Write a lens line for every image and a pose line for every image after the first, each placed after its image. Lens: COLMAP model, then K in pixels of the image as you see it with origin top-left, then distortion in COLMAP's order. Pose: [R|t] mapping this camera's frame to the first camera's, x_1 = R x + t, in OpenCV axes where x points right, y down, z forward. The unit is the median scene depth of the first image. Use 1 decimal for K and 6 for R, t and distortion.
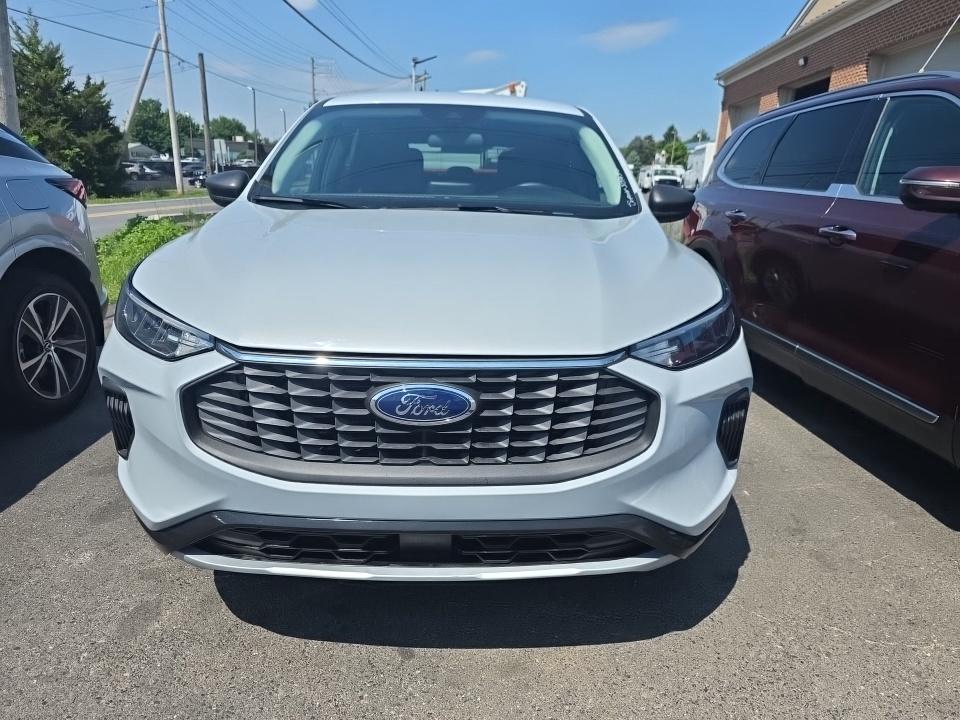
lens RADIAL K [[644.9, 0, 494.7], [0, 644.9, 360.3], [0, 0, 1]] dist [0.054930, -0.041854]
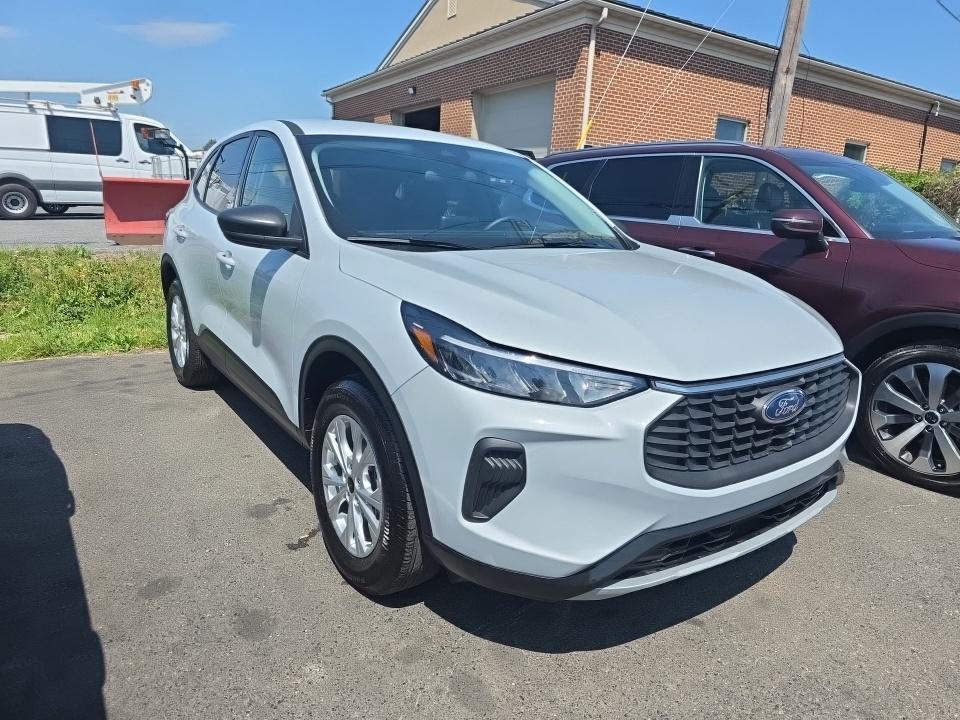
lens RADIAL K [[644.9, 0, 494.7], [0, 644.9, 360.3], [0, 0, 1]] dist [0.054930, -0.041854]
pose [[0.828033, -0.125911, 0.546359, -0.581396], [0.133451, 0.990713, 0.026064, -0.060057], [-0.544566, 0.051330, 0.837146, 0.098042]]
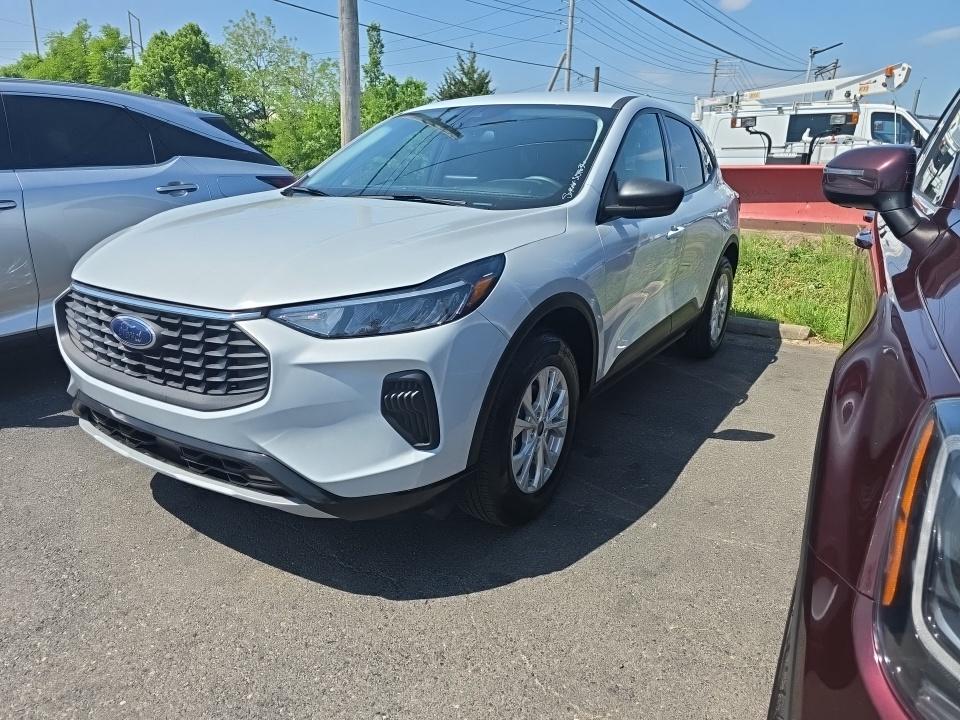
lens RADIAL K [[644.9, 0, 494.7], [0, 644.9, 360.3], [0, 0, 1]] dist [0.054930, -0.041854]
pose [[0.840128, 0.144846, -0.522690, 0.554554], [-0.147324, 0.988392, 0.037102, -0.015878], [0.521997, 0.045834, 0.851715, 0.107435]]
